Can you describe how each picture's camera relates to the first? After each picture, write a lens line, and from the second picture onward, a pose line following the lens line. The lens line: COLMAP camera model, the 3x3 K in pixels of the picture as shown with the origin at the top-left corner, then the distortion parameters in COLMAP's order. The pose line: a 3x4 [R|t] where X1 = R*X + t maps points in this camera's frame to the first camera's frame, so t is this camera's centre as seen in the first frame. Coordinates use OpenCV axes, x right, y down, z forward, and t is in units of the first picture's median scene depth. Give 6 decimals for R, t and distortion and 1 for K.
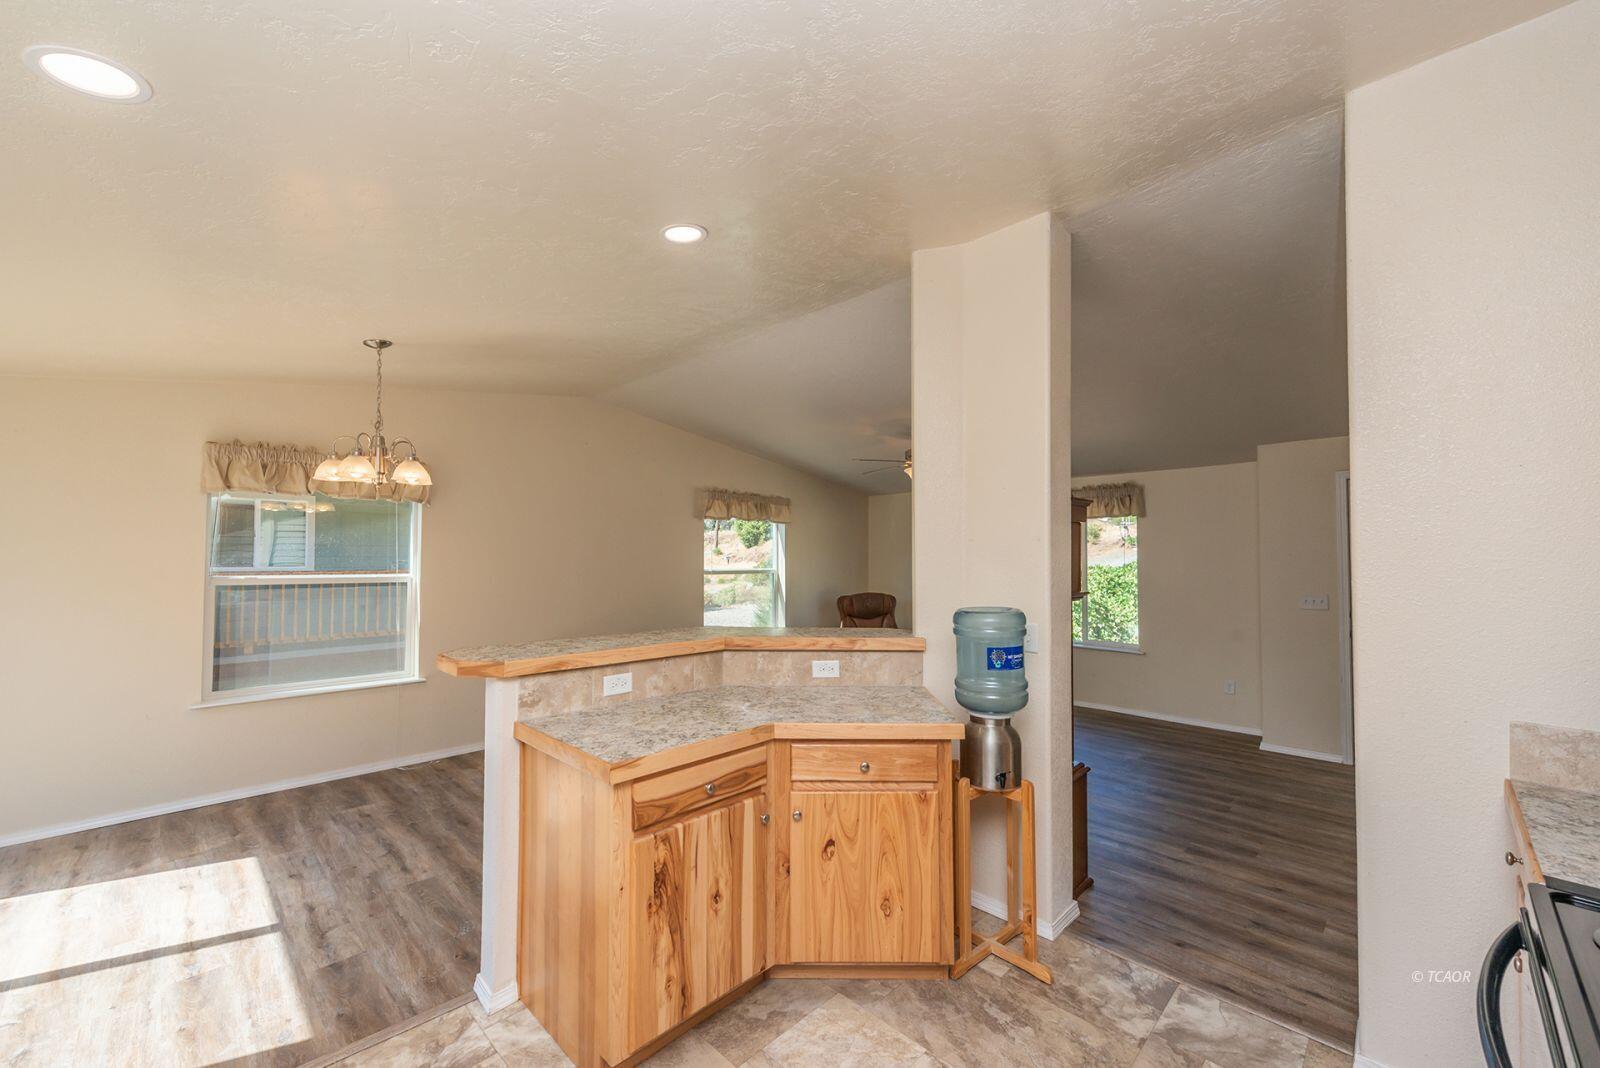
lens RADIAL K [[633.4, 0, 800.0], [0, 633.4, 534.0], [0, 0, 1]] dist [0.002465, 0.000382]
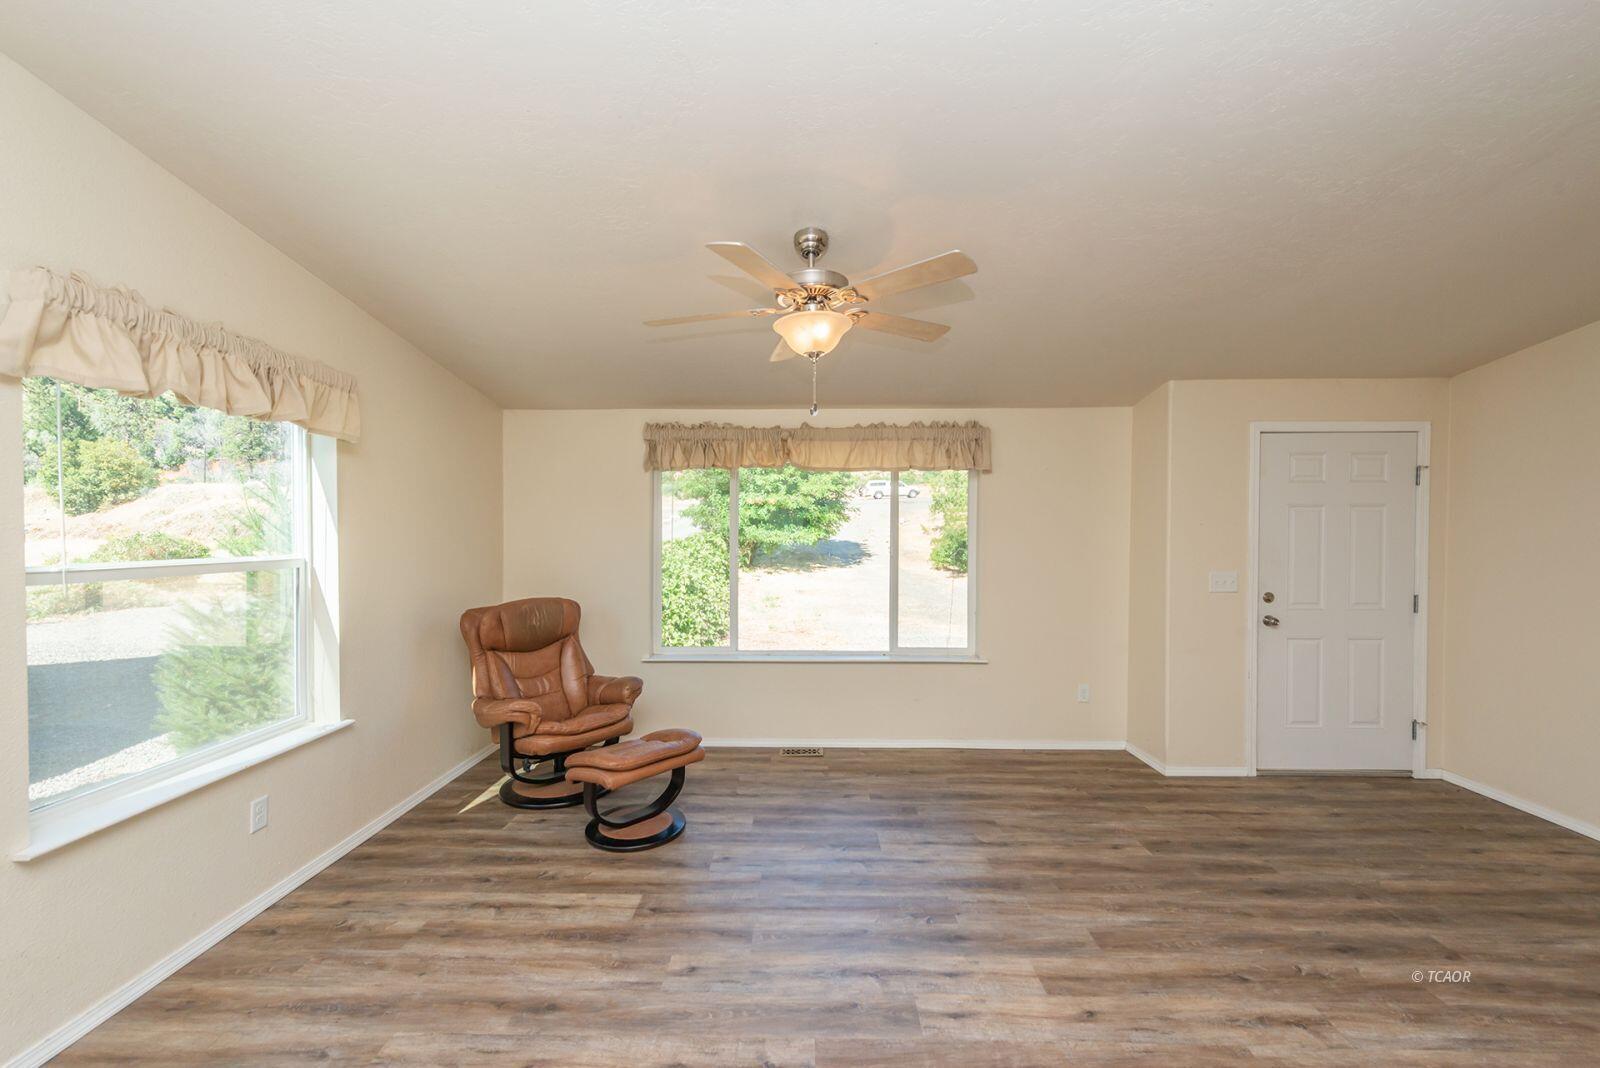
lens RADIAL K [[640.6, 0, 799.7], [0, 640.6, 539.8], [0, 0, 1]] dist [0.018866, -0.006286]
pose [[0.722027, -0.008846, 0.691808, -0.104339], [-0.025872, 0.998874, 0.039775, 0.024647], [-0.691381, -0.046617, 0.720985, 0.572066]]
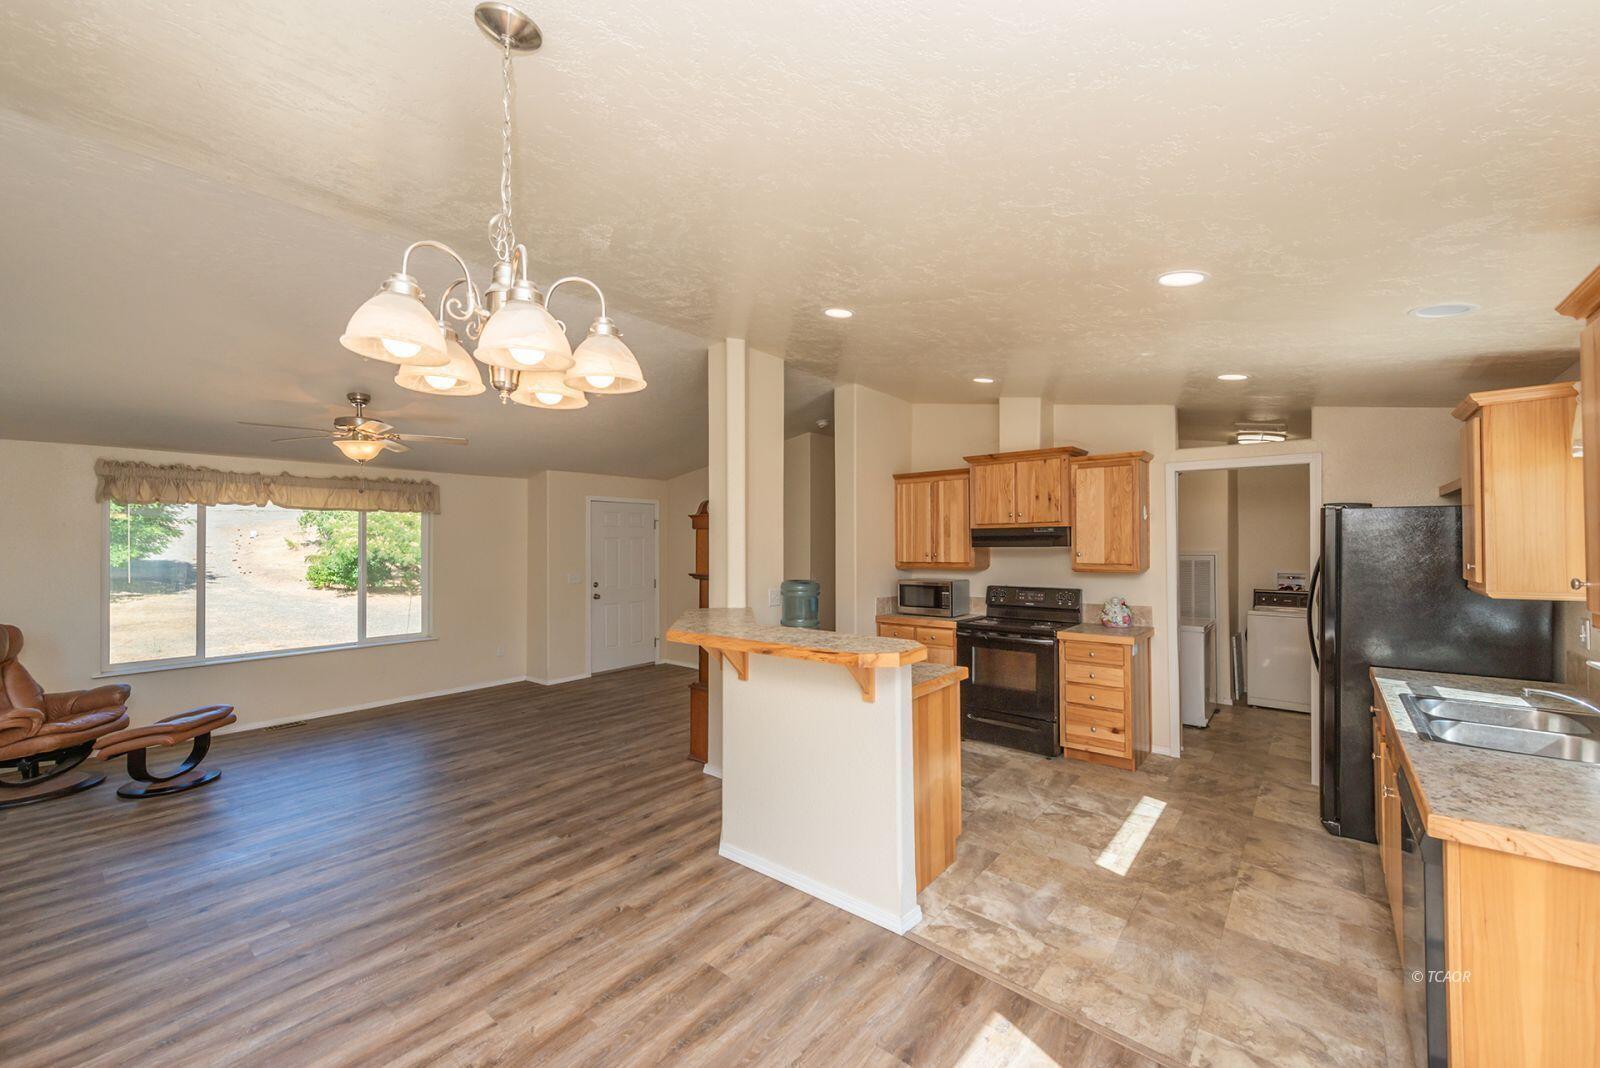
lens RADIAL K [[626.3, 0, 799.2], [0, 626.3, 540.6], [0, 0, 1]] dist [0.016065, -0.005044]
pose [[-0.087956, 0.003502, 0.996118, -0.544635], [-0.031529, 0.999483, -0.006298, 0.006161], [-0.995625, -0.031960, -0.087800, 0.435971]]
